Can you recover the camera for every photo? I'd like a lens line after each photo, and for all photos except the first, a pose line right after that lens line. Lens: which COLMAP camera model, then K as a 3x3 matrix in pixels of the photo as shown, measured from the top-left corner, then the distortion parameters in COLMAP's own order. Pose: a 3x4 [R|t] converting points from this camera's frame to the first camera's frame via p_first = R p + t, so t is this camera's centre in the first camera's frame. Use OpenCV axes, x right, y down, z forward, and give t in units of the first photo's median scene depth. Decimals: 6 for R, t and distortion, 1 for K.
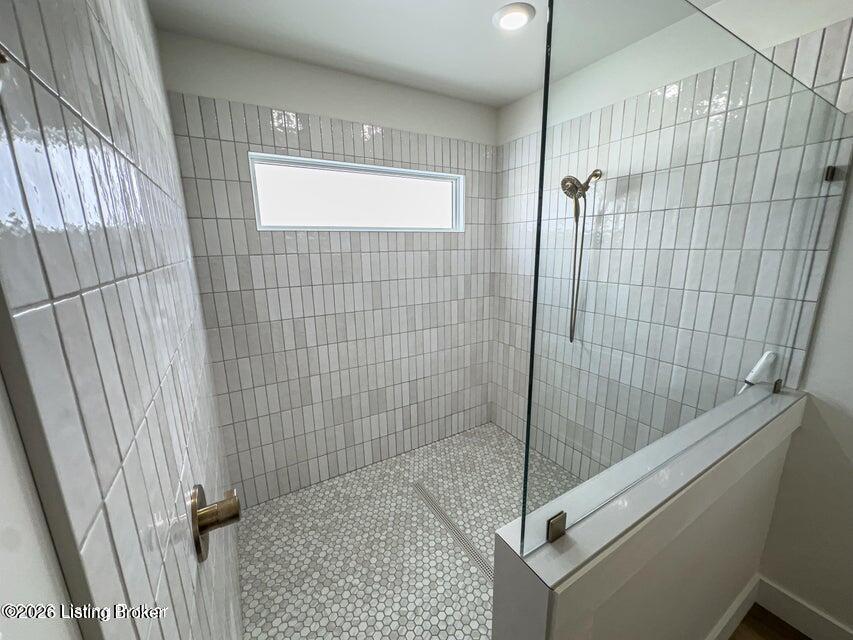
lens RADIAL K [[339.7, 0, 426.5], [0, 339.7, 320.0], [0, 0, 1]] dist [-0.004045, 0.000741]
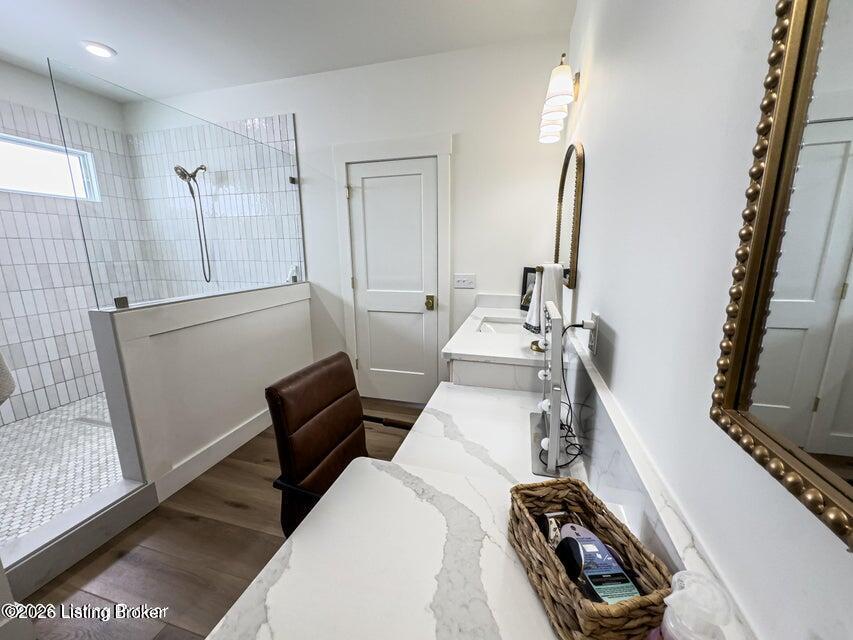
lens RADIAL K [[339.7, 0, 426.5], [0, 339.7, 320.0], [0, 0, 1]] dist [-0.004045, 0.000741]
pose [[0.725786, -0.127954, 0.675916, 0.088809], [0.140106, 0.989450, 0.036864, 0.262873], [-0.673502, 0.067945, 0.736056, -0.598217]]
